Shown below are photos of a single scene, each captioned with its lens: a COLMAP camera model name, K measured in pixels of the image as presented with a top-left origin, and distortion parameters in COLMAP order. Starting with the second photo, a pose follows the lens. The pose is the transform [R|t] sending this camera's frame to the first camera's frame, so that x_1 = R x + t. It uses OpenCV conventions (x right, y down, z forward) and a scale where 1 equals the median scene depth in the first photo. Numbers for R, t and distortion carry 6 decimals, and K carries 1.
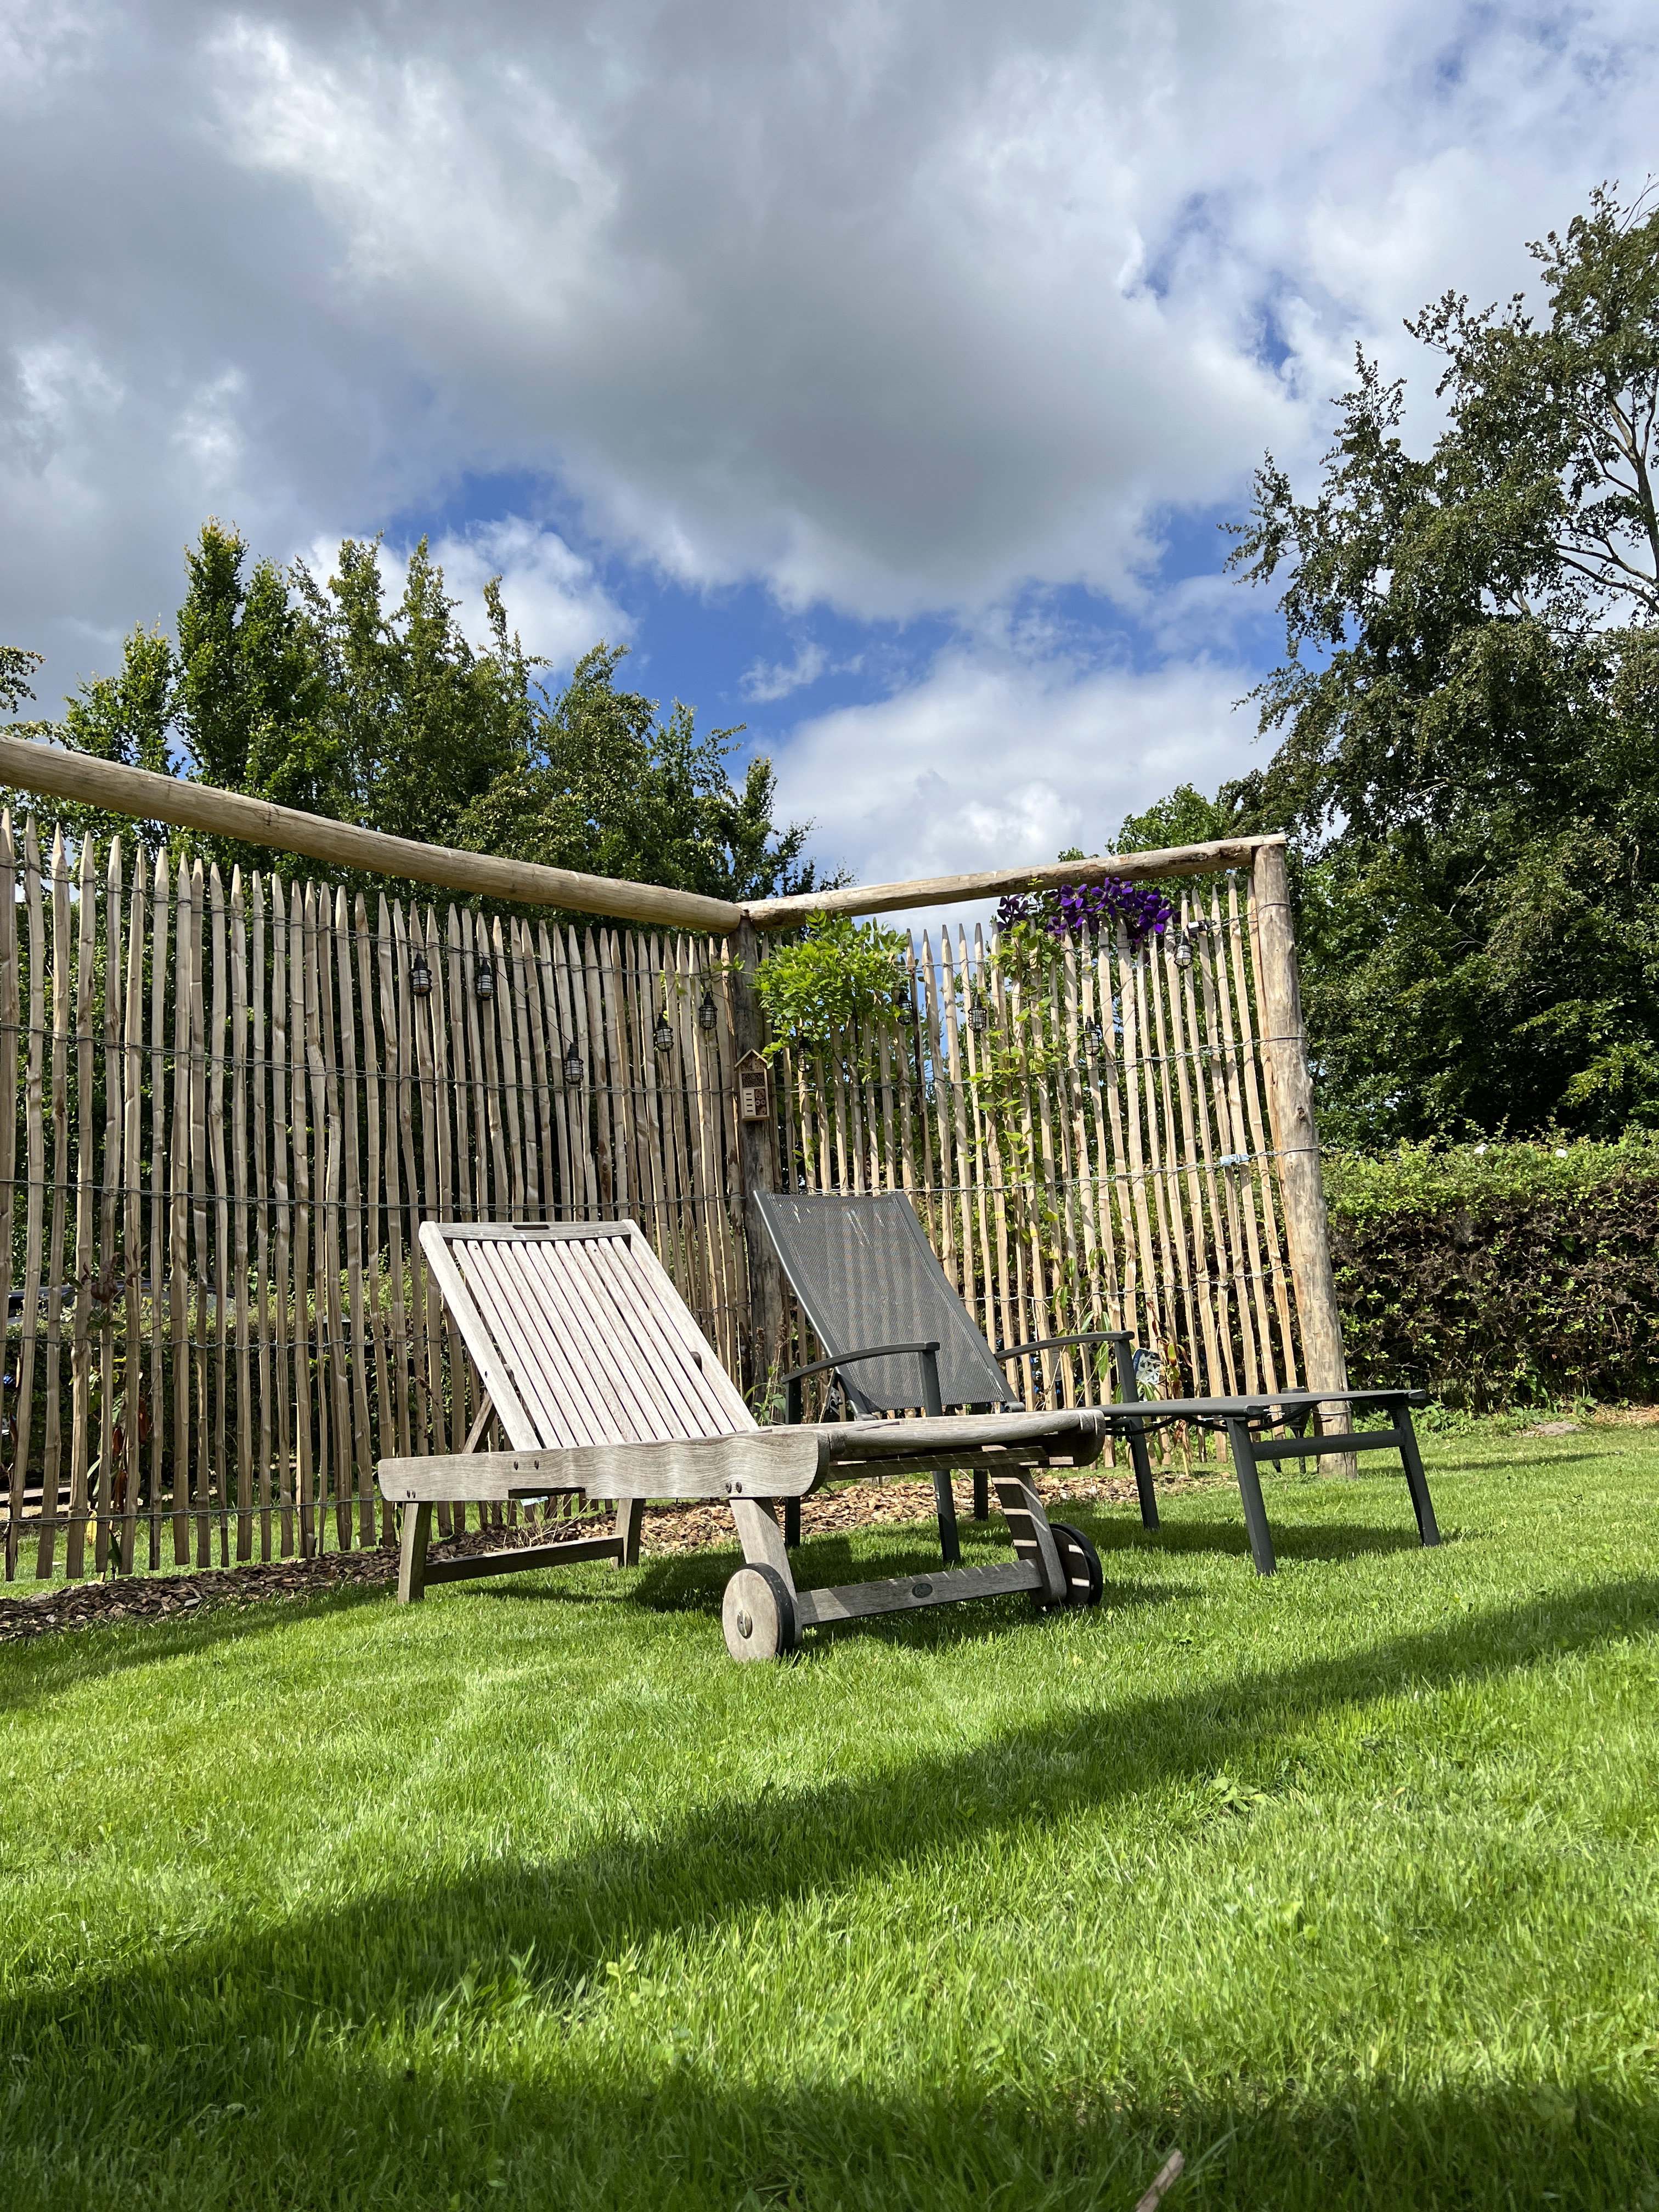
lens RADIAL K [[1631.3, 0, 829.5], [0, 1631.3, 1106.0], [0, 0, 1]] dist [0.166792, -0.361123]
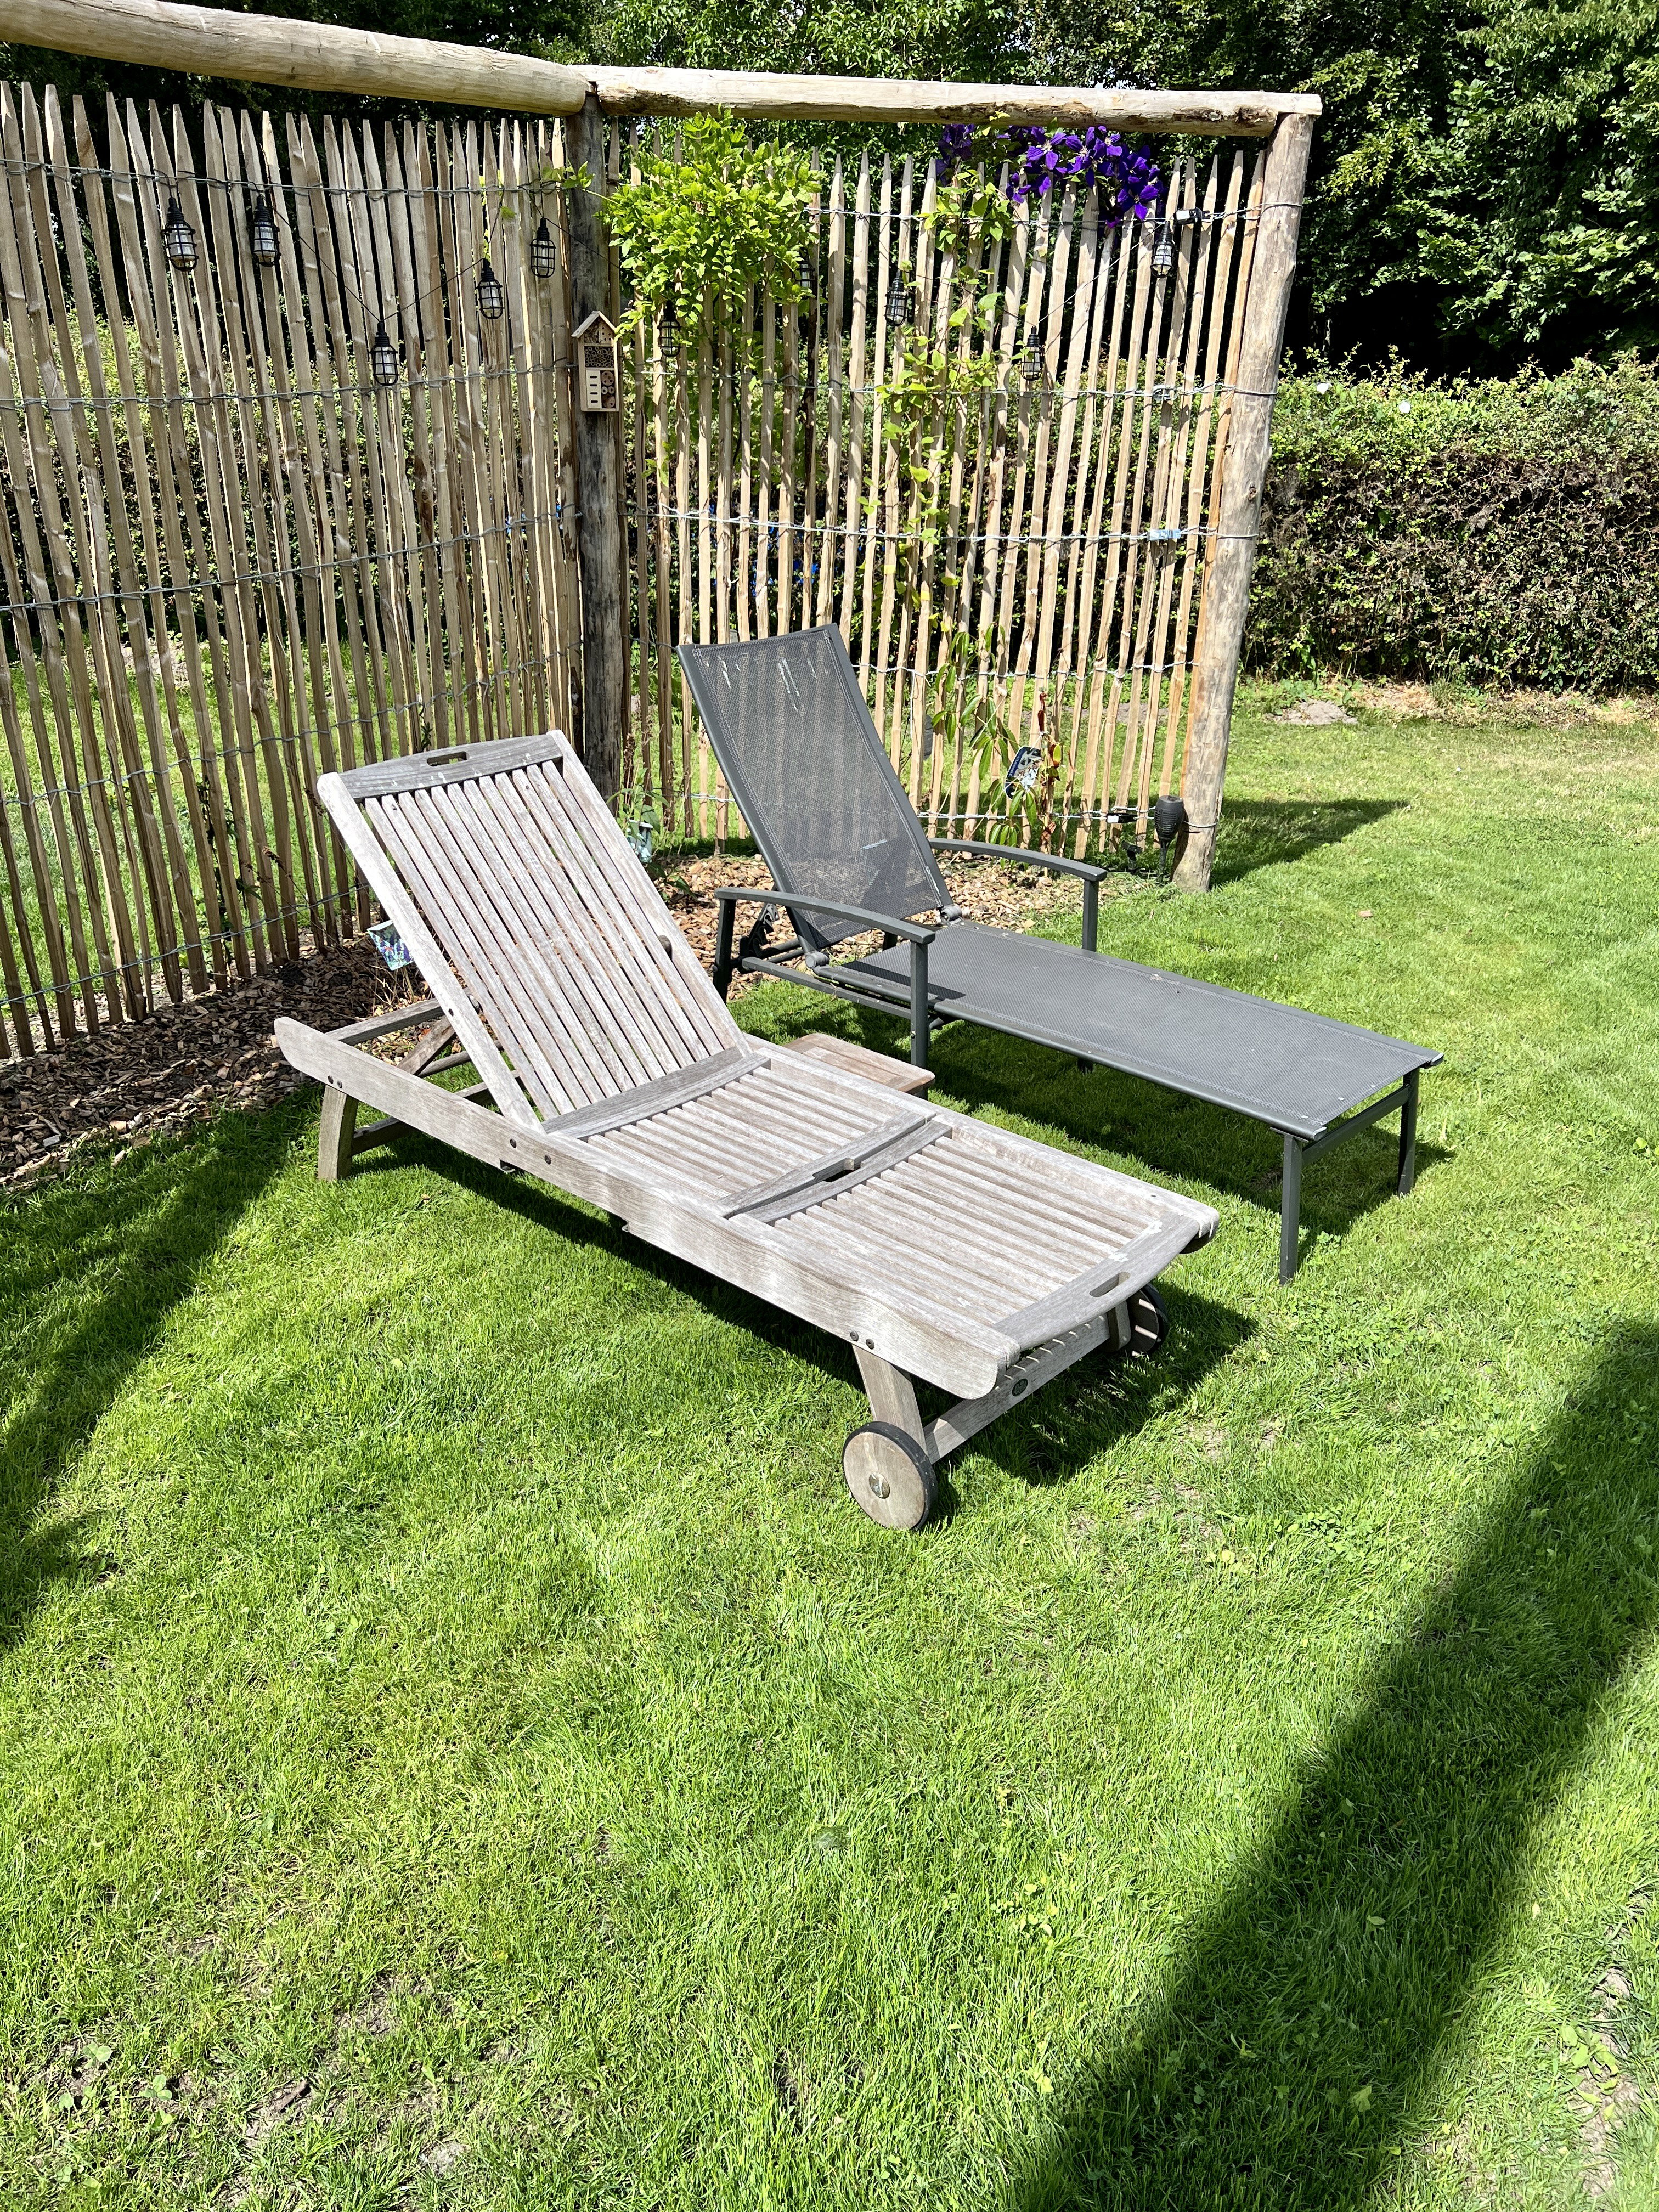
lens RADIAL K [[1662.8, 0, 829.5], [0, 1662.8, 1106.0], [0, 0, 1]] dist [0.024725, -0.009009]
pose [[0.969792, -0.009520, 0.243749, -0.140027], [-0.131114, 0.822279, 0.553774, -0.179912], [-0.205702, -0.569004, 0.796192, 0.157617]]
